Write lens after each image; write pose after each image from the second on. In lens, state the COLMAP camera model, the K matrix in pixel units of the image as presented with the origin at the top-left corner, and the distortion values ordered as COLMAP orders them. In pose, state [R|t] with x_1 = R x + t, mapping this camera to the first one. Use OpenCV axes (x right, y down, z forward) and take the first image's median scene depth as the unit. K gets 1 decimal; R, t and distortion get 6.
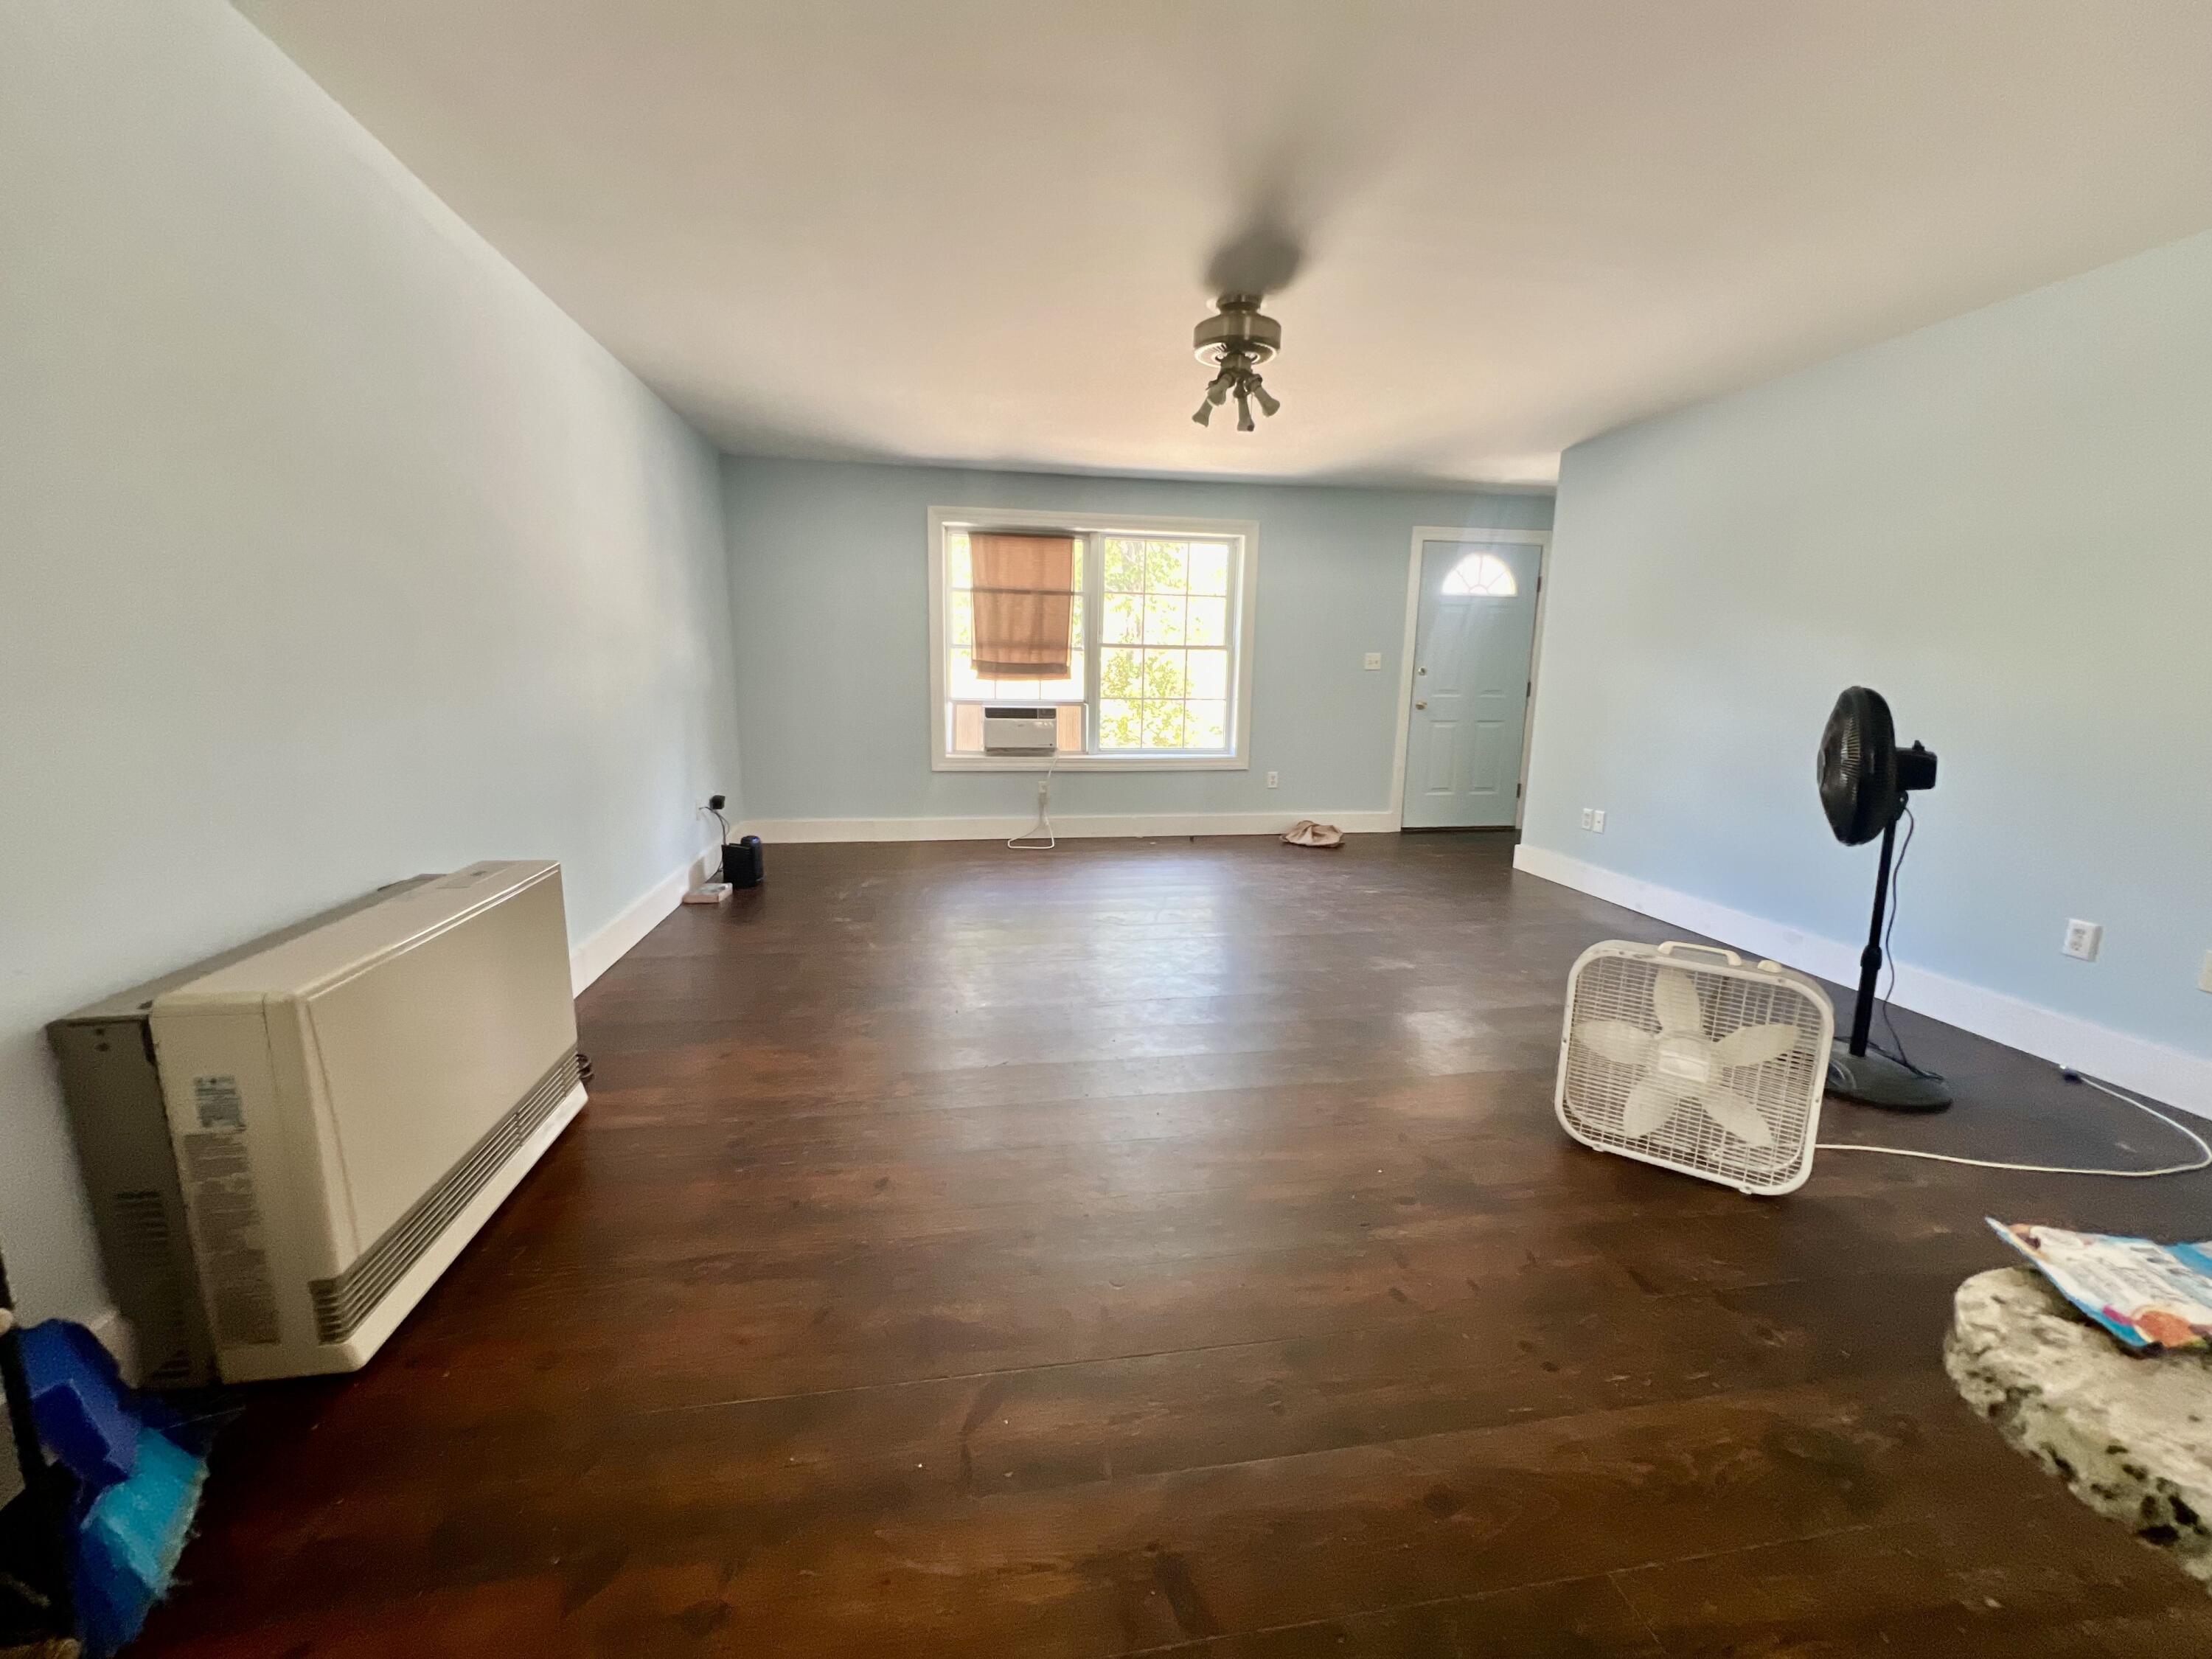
lens RADIAL K [[882.9, 0, 1106.0], [0, 882.9, 829.5], [0, 0, 1]] dist [-0.001535, -0.000107]
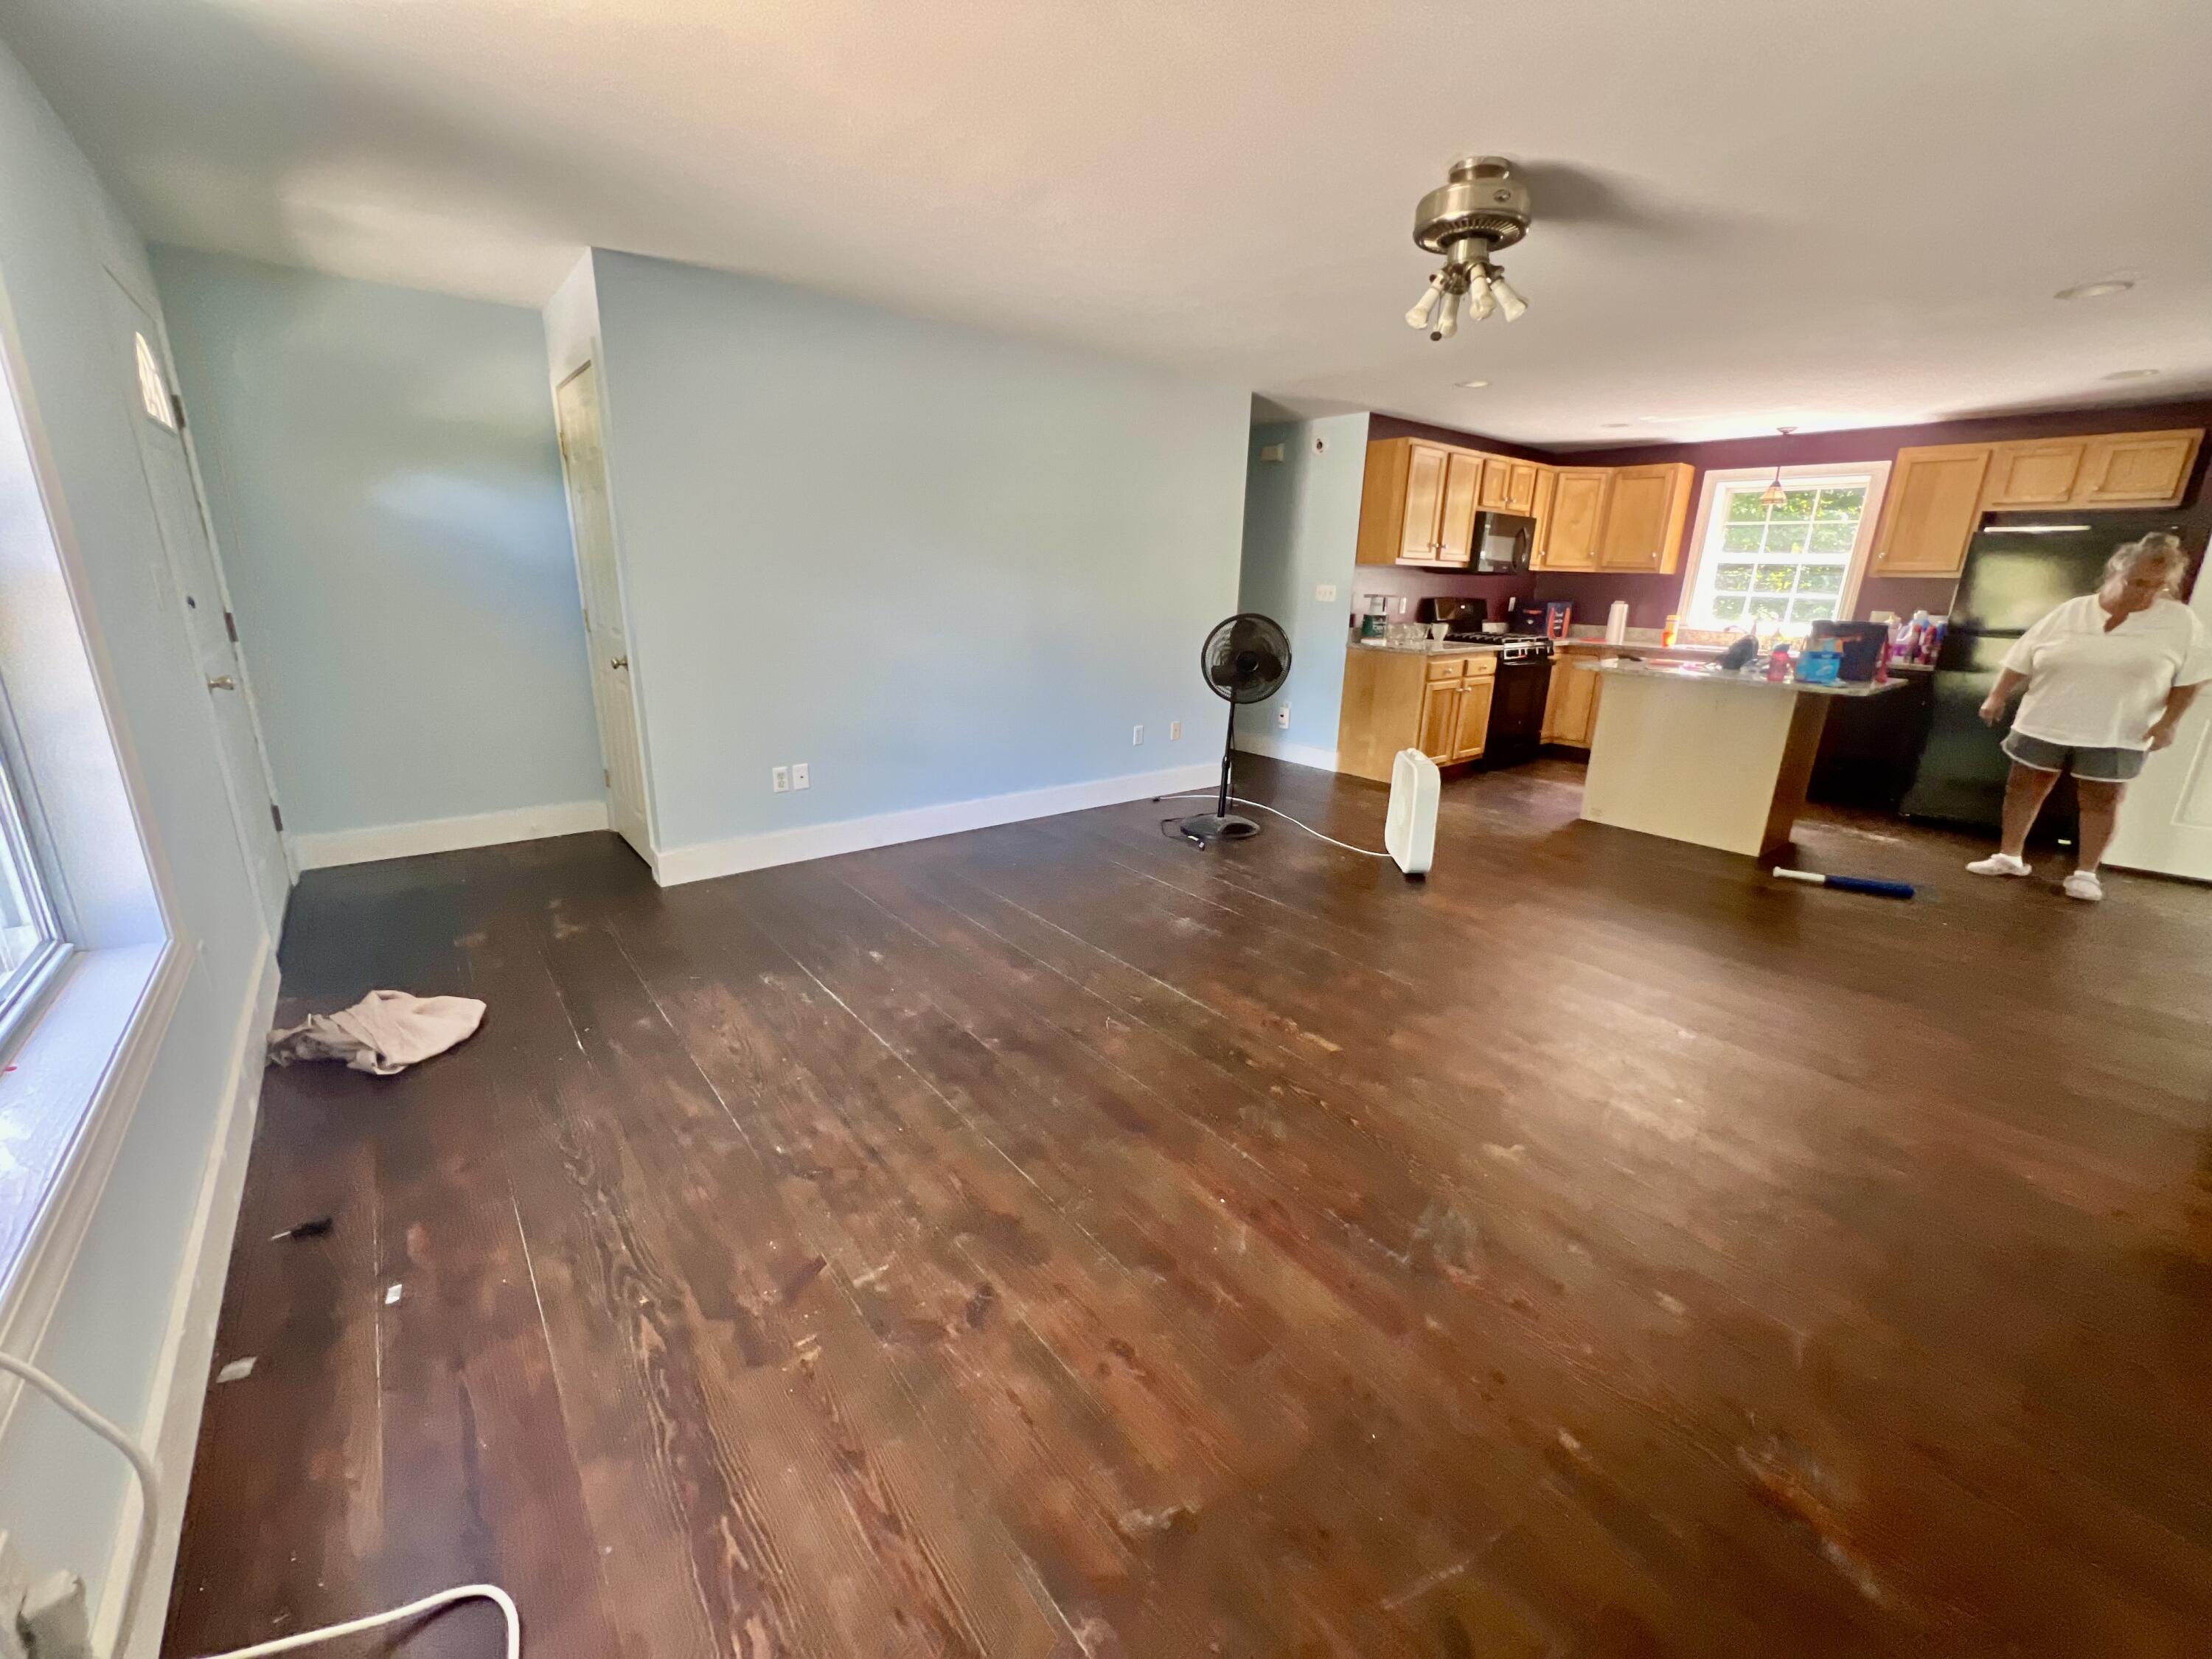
lens RADIAL K [[882.9, 0, 1106.0], [0, 882.9, 829.5], [0, 0, 1]] dist [-0.001535, -0.000107]
pose [[-0.500576, -0.259342, 0.825933, -0.318377], [0.127926, 0.921438, 0.366862, -0.247968], [-0.856189, 0.289301, -0.428073, 1.180079]]
